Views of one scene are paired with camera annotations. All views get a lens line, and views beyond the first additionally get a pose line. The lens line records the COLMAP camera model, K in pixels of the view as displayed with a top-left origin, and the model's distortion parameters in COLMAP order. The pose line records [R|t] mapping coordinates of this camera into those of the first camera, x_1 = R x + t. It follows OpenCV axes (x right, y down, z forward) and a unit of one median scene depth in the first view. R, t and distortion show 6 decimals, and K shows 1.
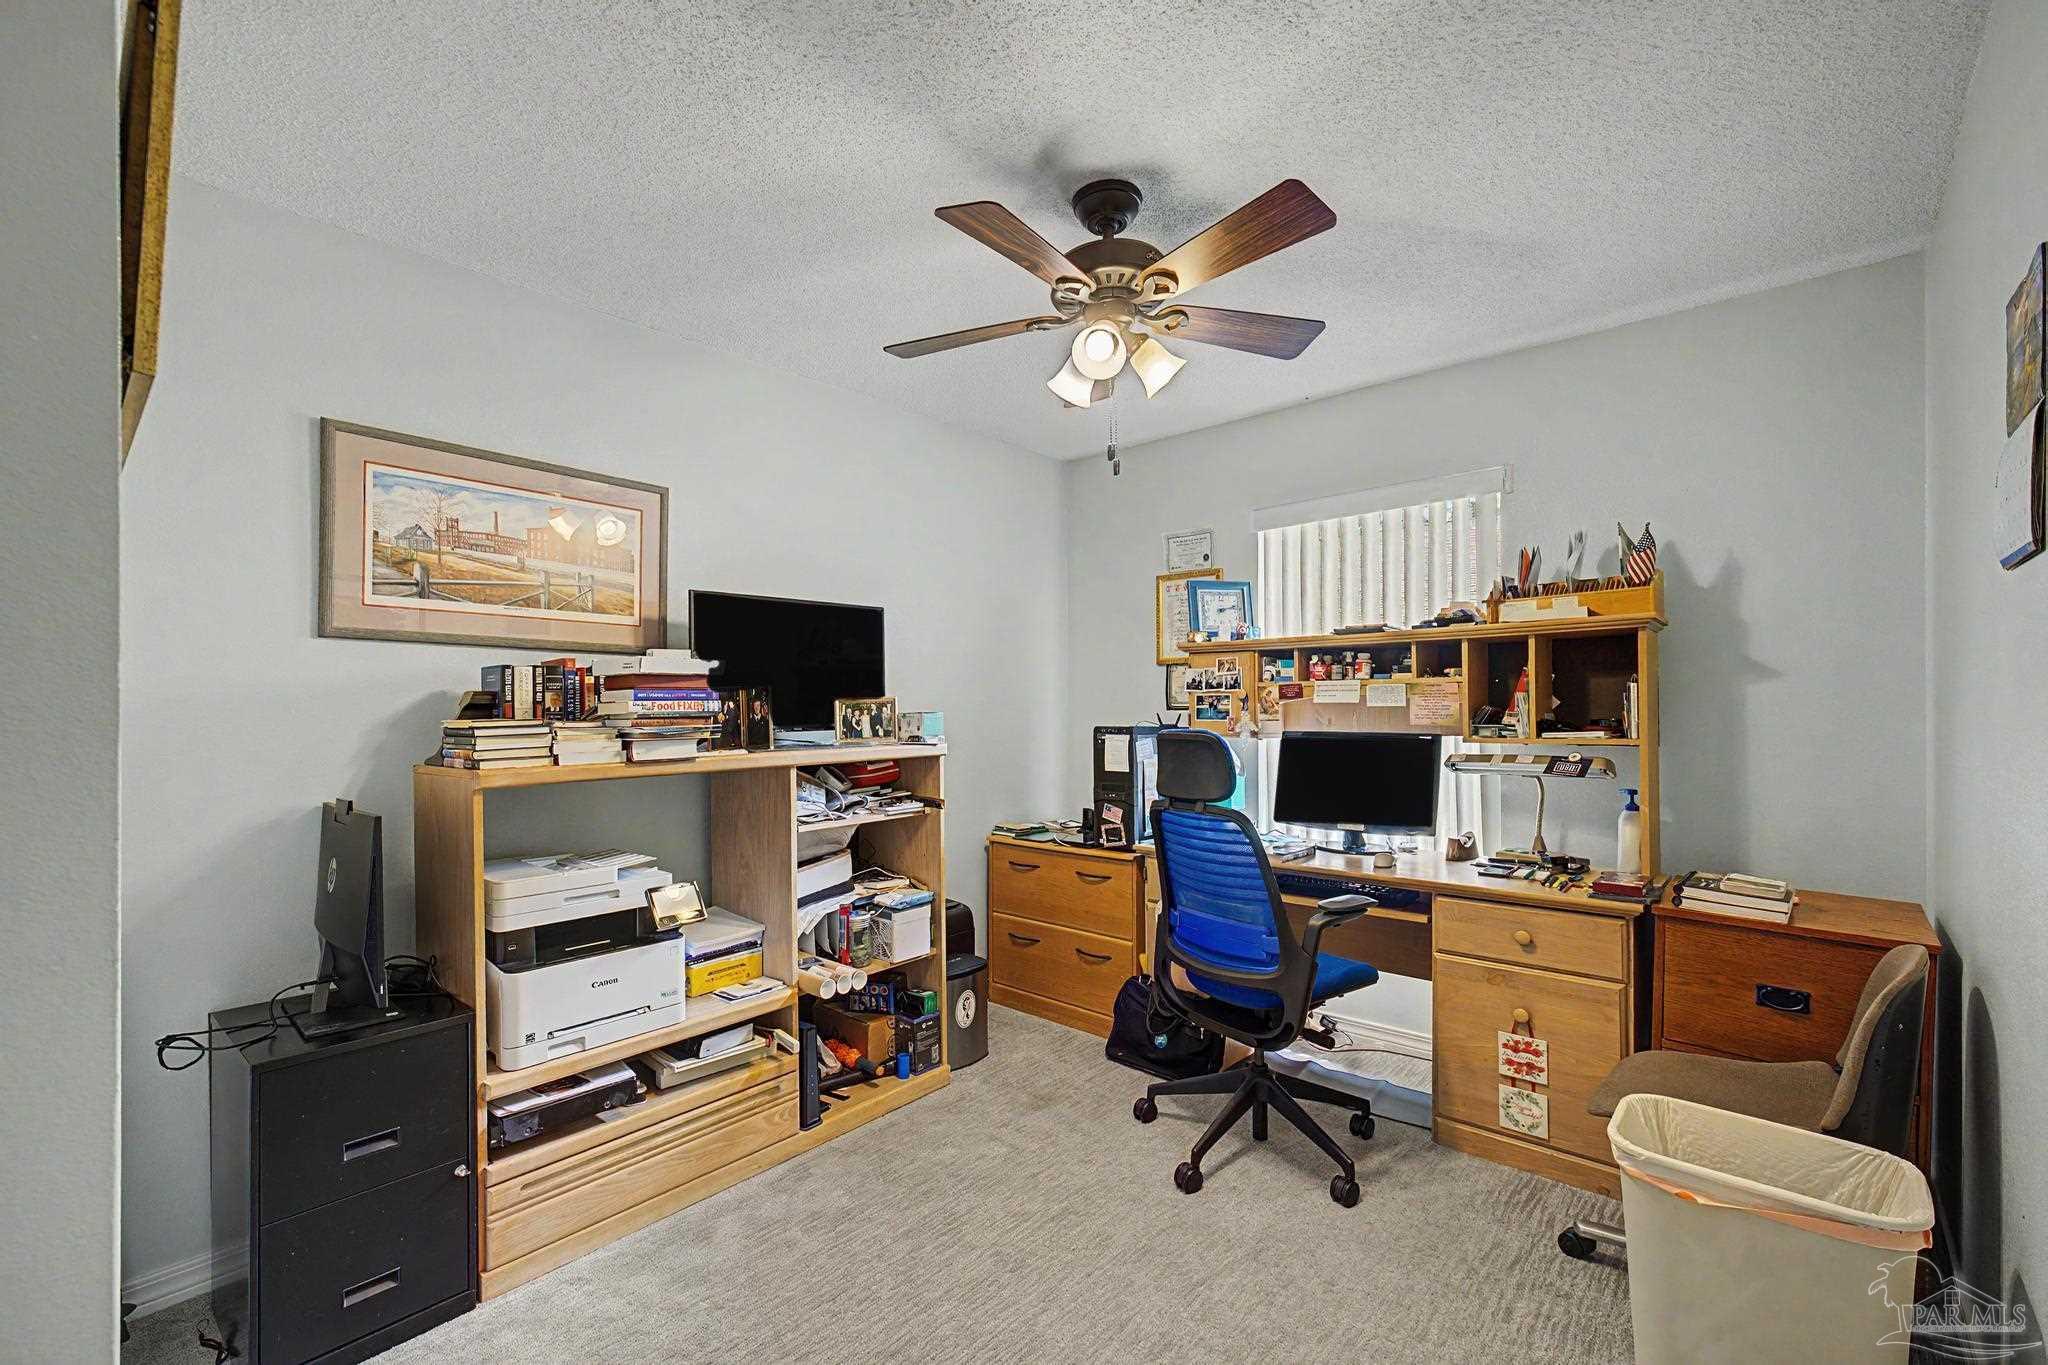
lens RADIAL K [[862.2, 0, 1012.5], [0, 862.2, 701.5], [0, 0, 1]] dist [0.001720, -0.000042]
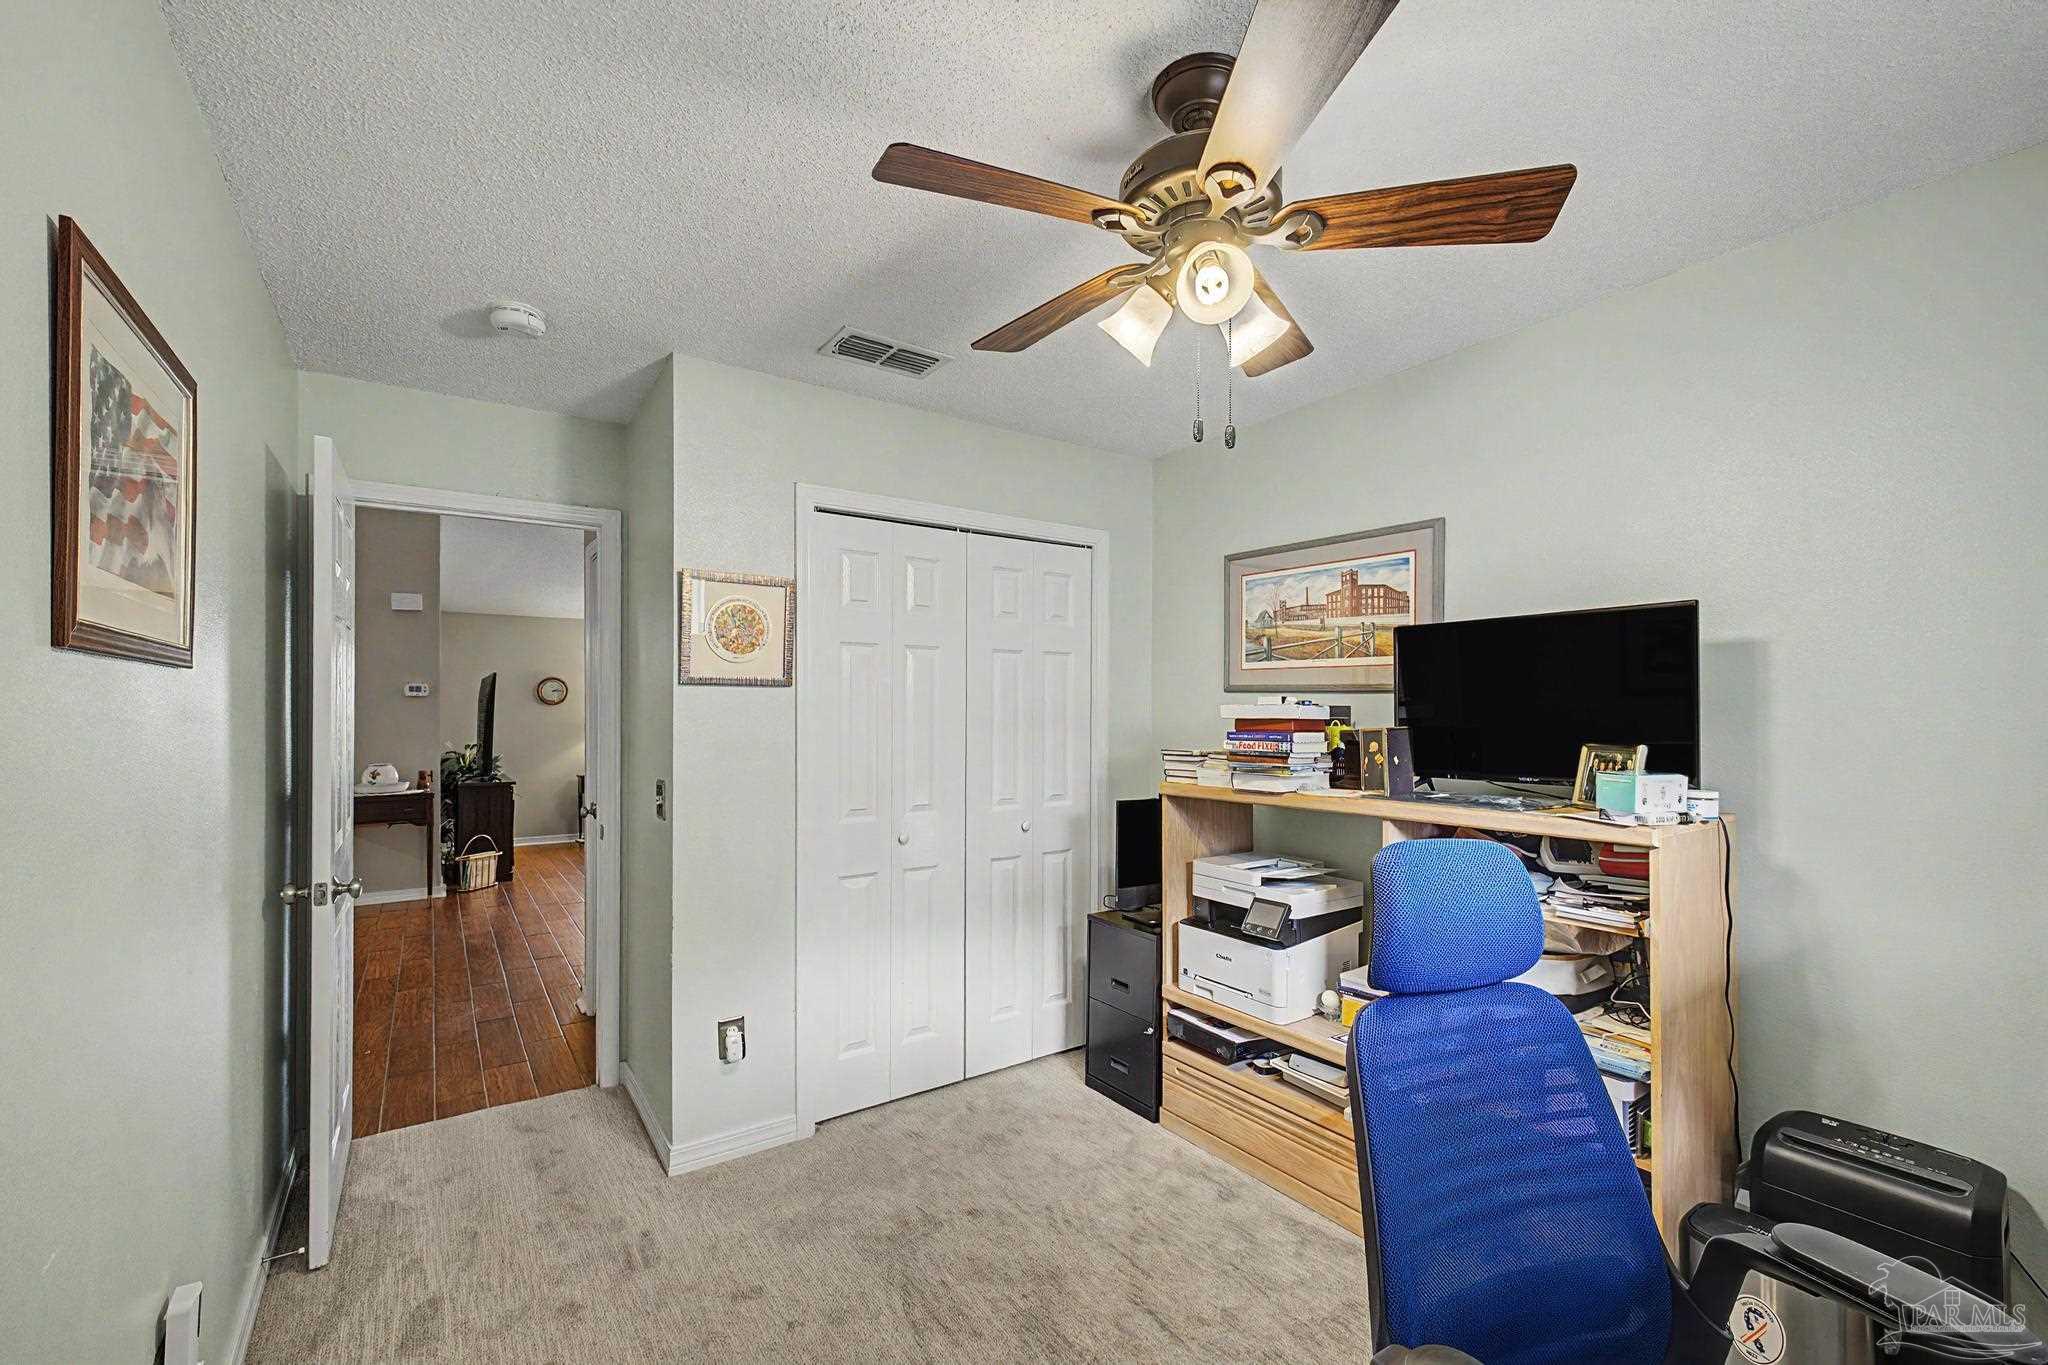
lens RADIAL K [[856.7, 0, 1016.4], [0, 856.7, 713.6], [0, 0, 1]] dist [-0.001561, -0.000315]
pose [[-0.226560, 0.008194, -0.973963, 0.793803], [0.003873, 0.999964, 0.007512, -0.047007], [0.973990, -0.002070, -0.226583, 0.934103]]
